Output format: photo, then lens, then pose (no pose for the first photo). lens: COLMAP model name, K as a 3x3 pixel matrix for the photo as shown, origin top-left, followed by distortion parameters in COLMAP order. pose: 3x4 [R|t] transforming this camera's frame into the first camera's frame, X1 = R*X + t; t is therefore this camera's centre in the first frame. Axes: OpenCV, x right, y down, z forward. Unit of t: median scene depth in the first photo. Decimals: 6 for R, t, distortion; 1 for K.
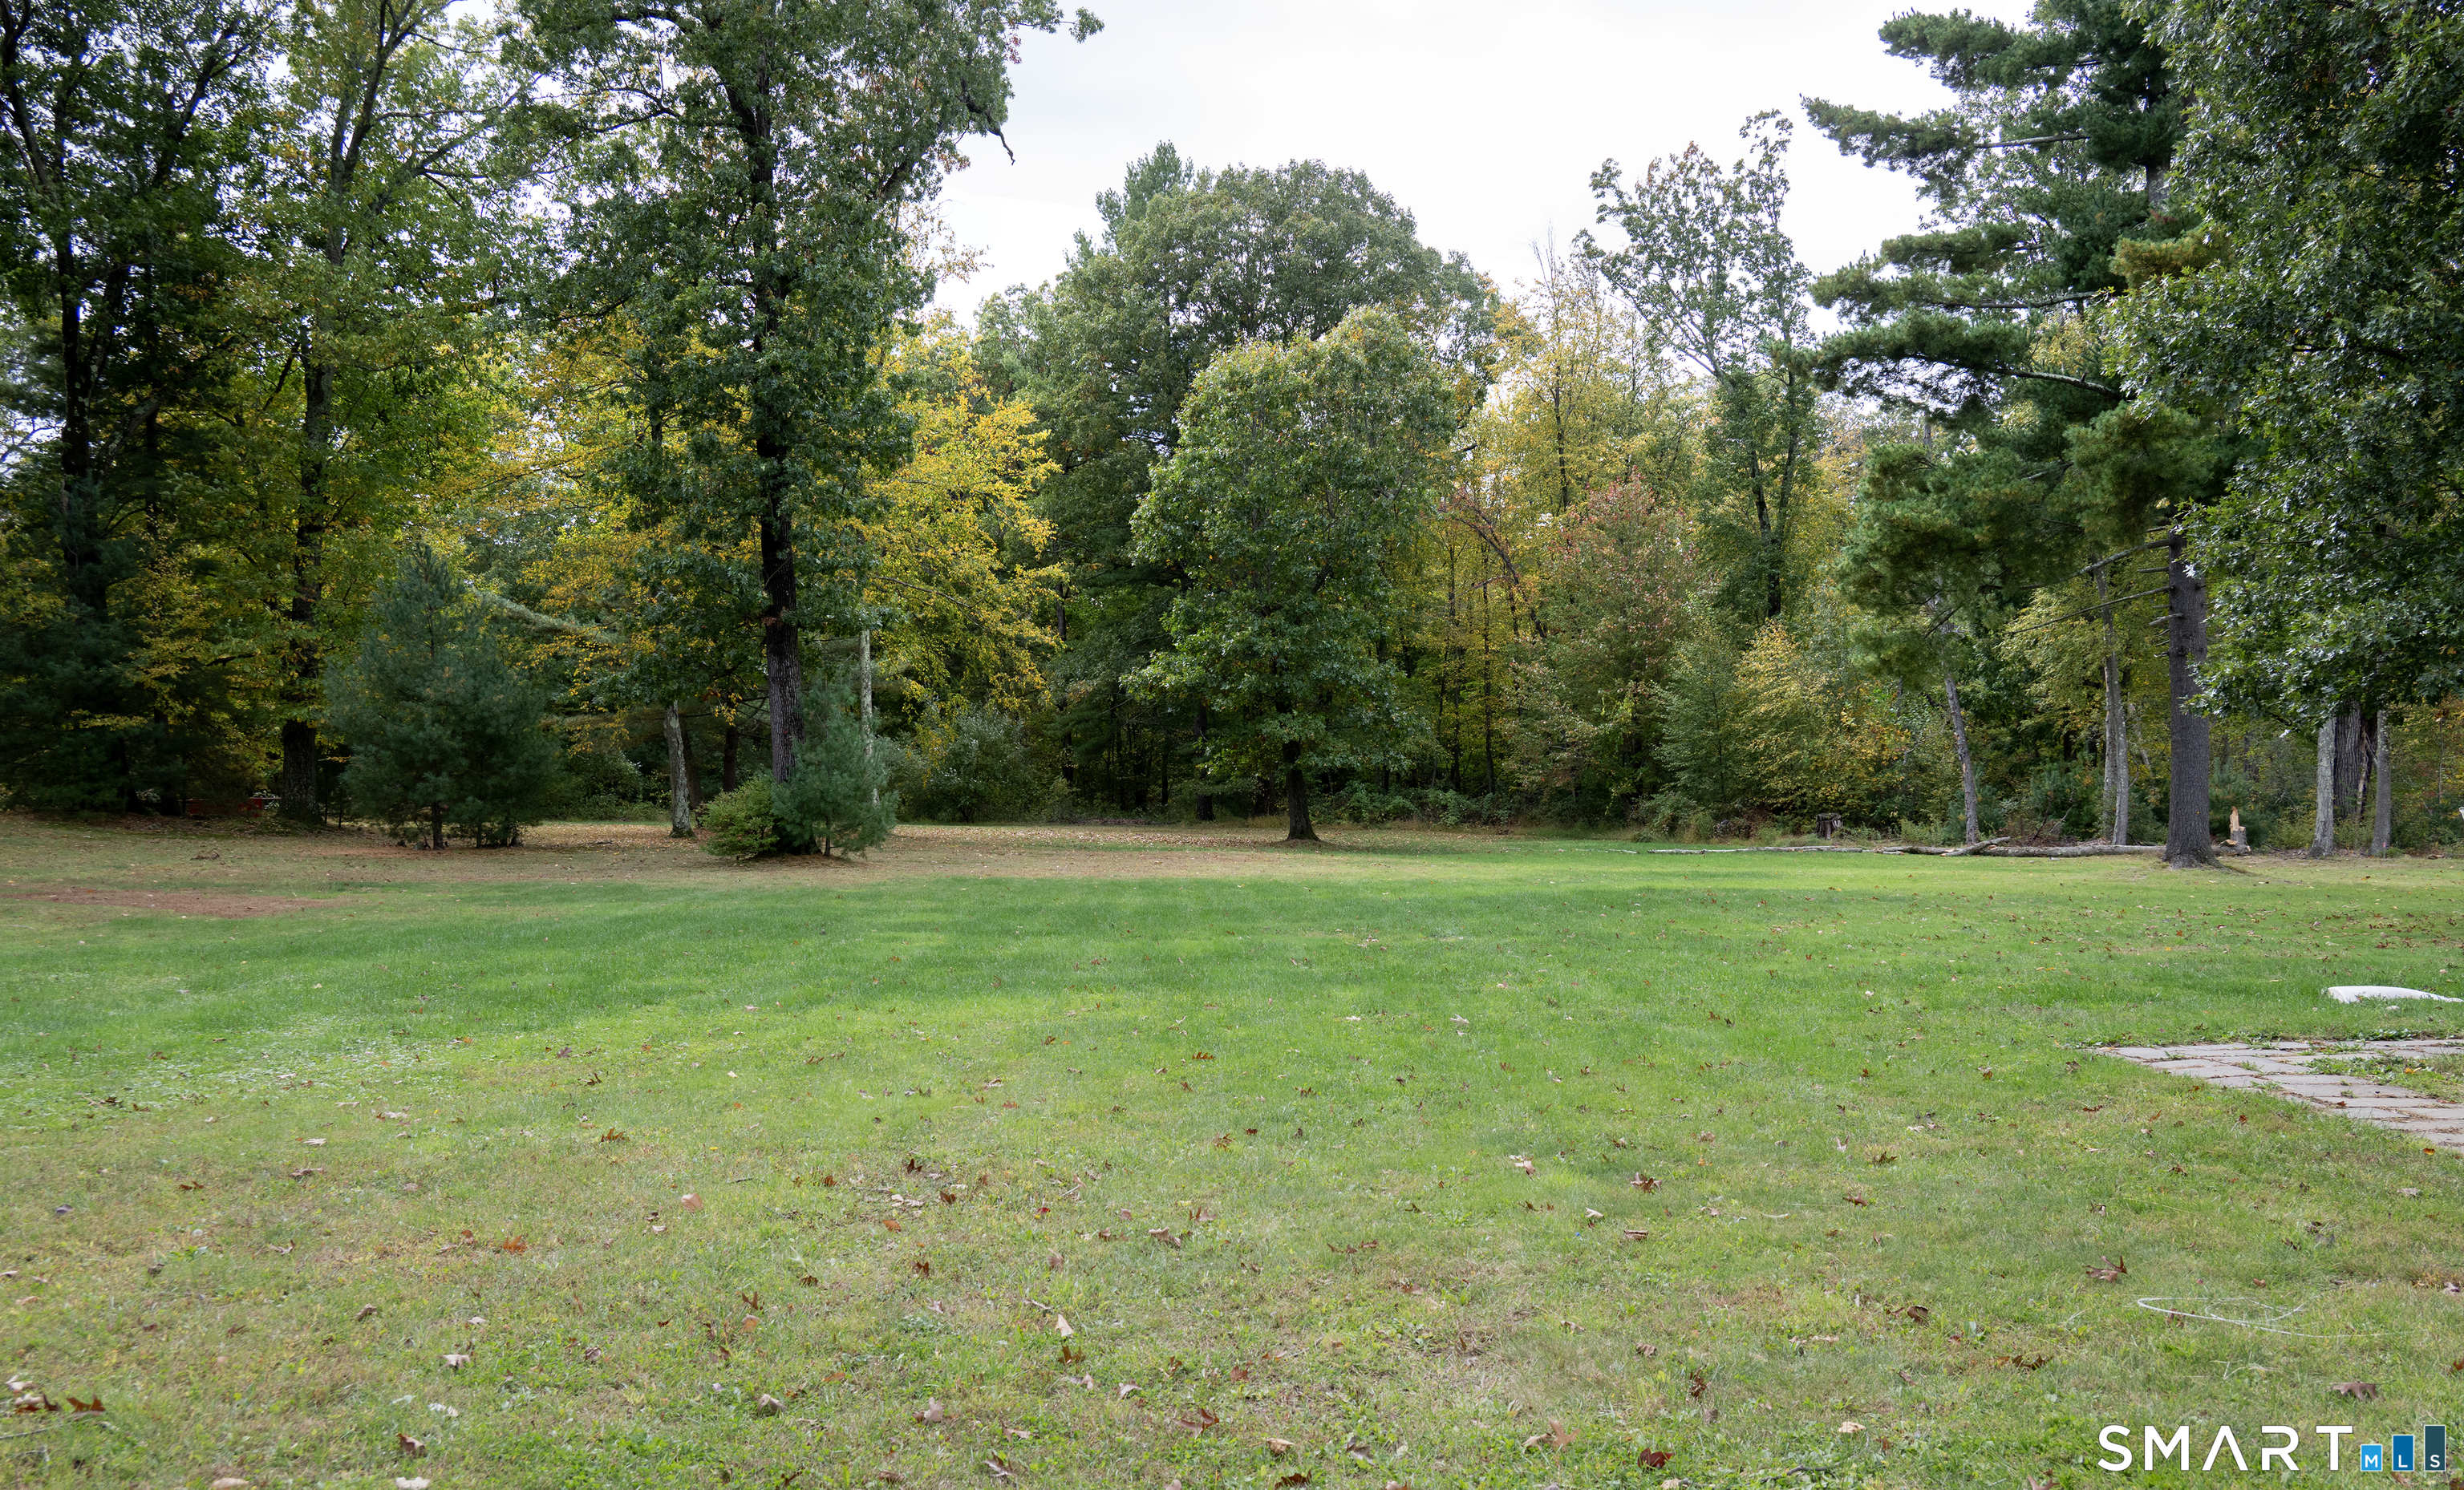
lens RADIAL K [[2028.3, 0, 1227.0], [0, 2028.3, 740.8], [0, 0, 1]] dist [-0.018701, -0.001201]
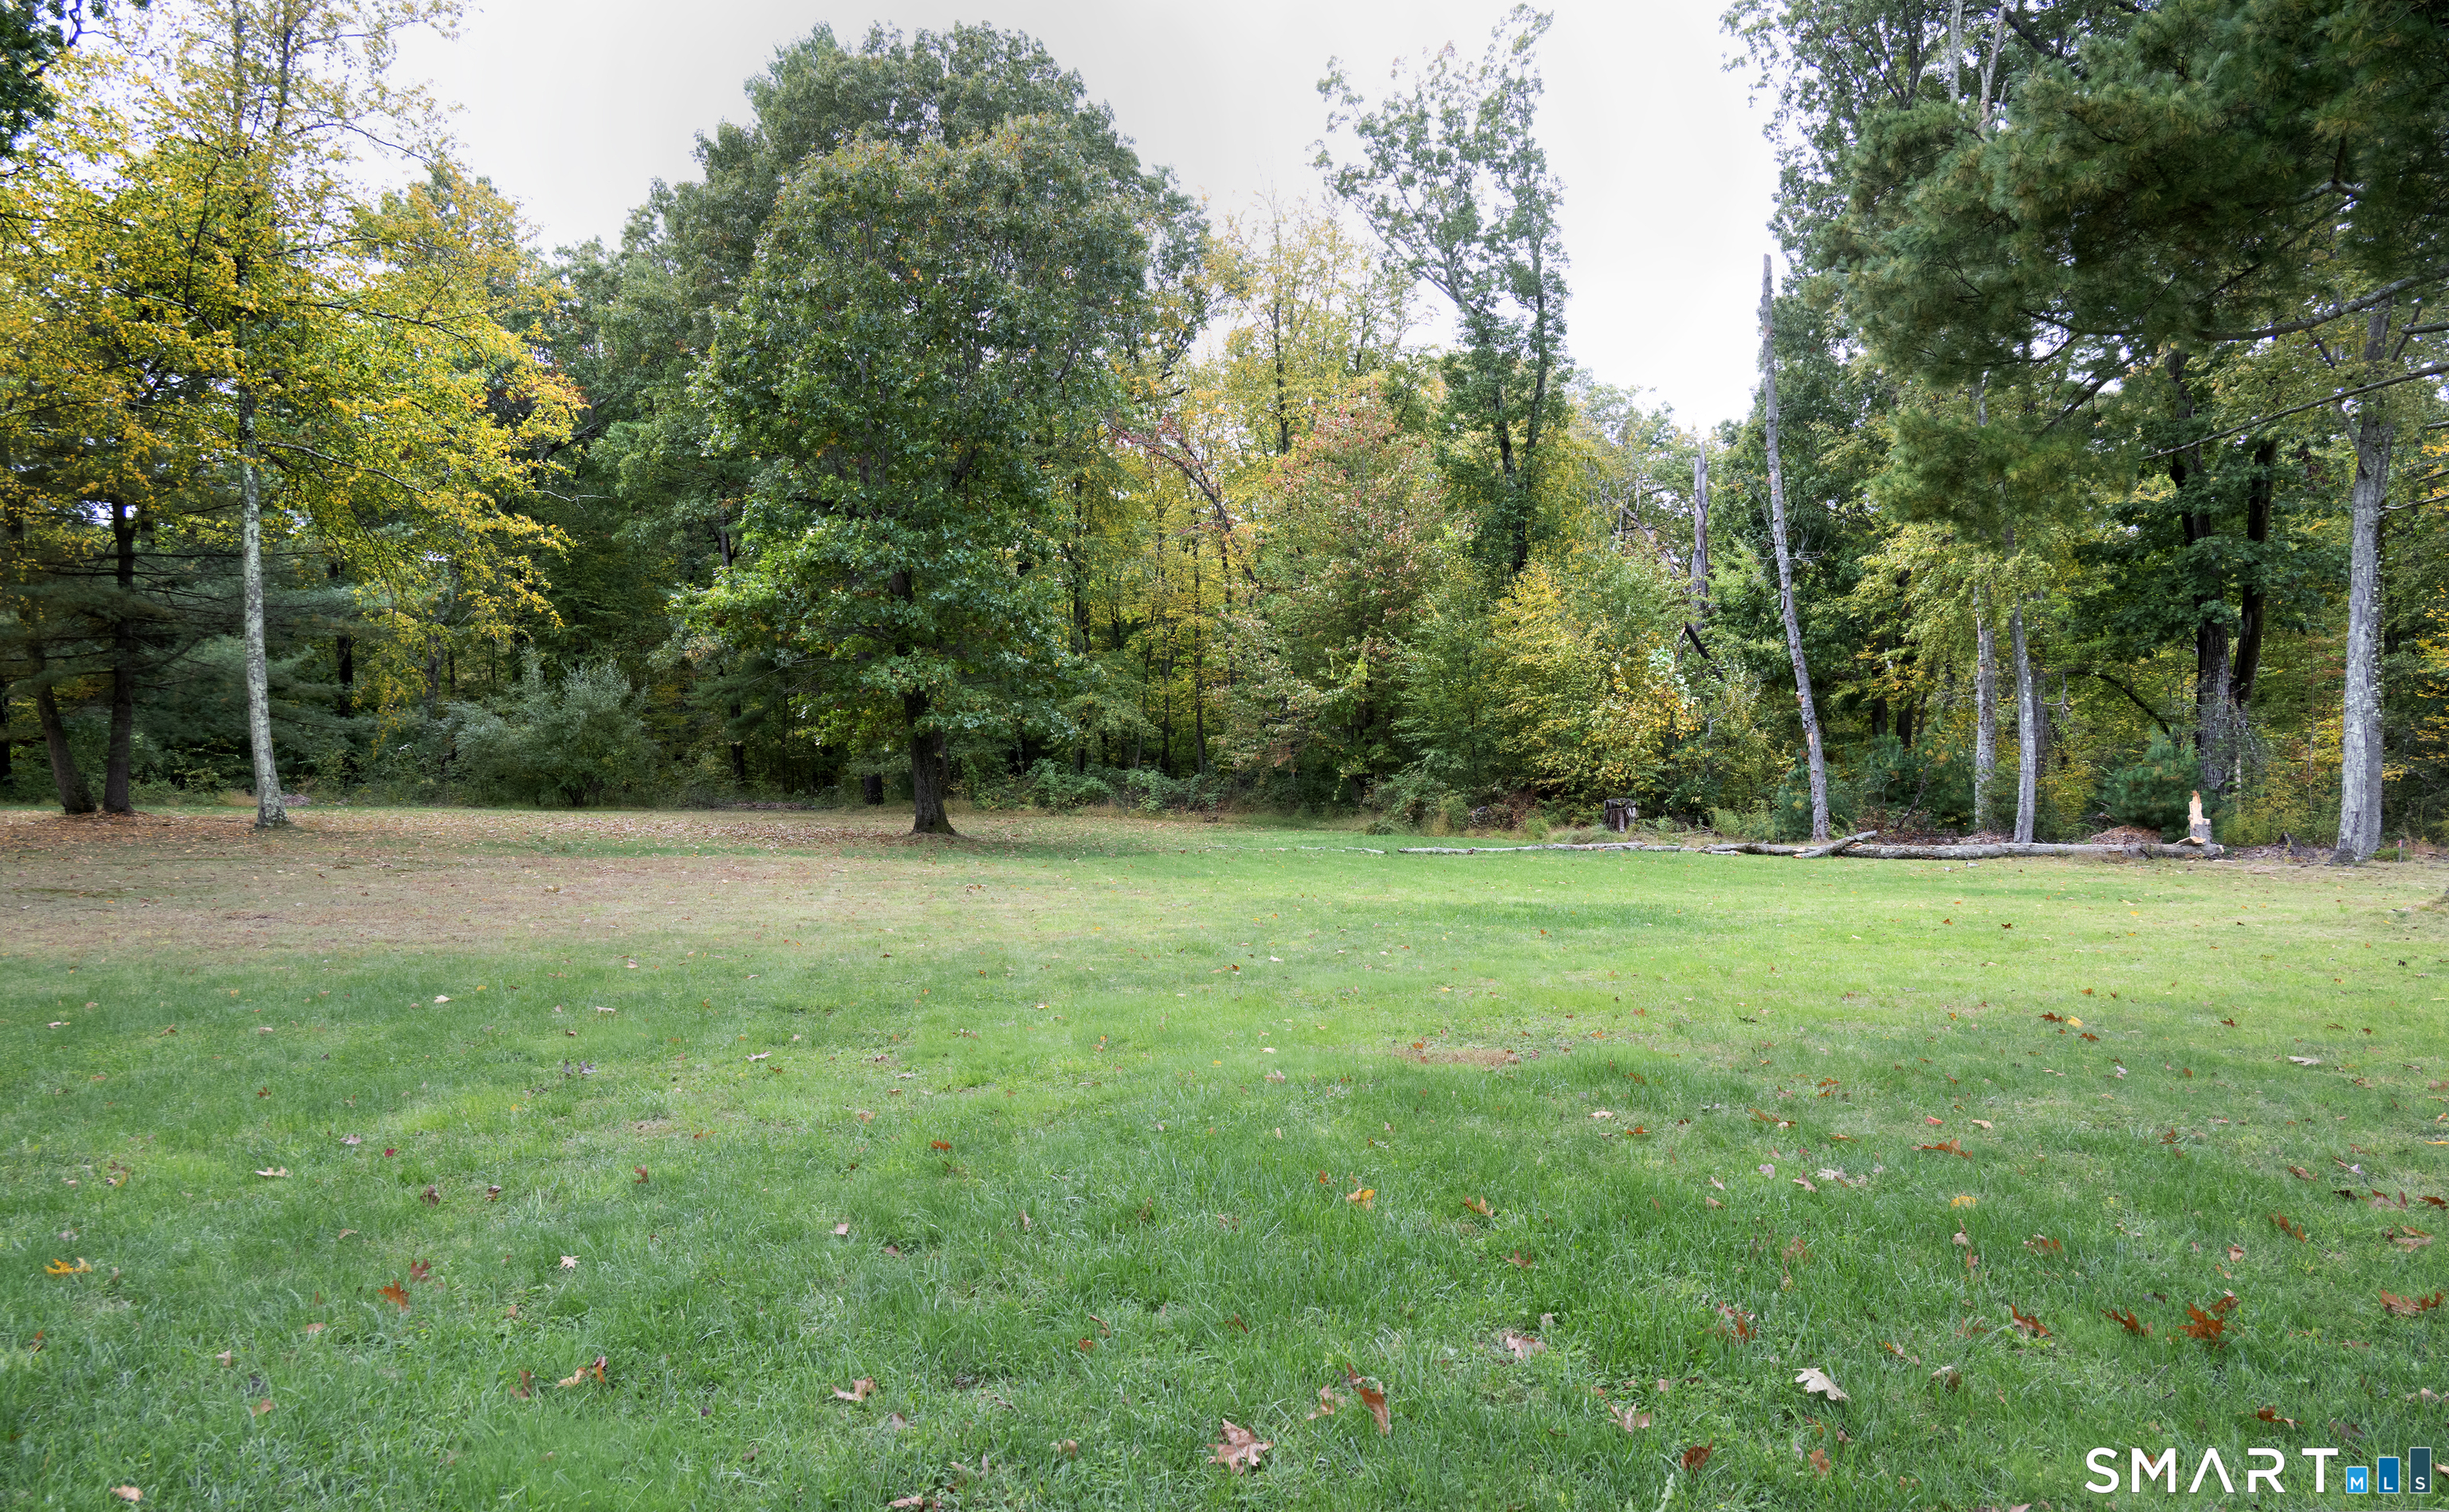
lens RADIAL K [[1697.6, 0, 1225.5], [0, 1697.6, 754.7], [0, 0, 1]] dist [0.003593, 0.000434]
pose [[0.990585, 0.002079, 0.136887, 0.047923], [-0.003918, 0.999906, 0.013169, 0.009191], [-0.136846, -0.013581, 0.990499, 0.319408]]
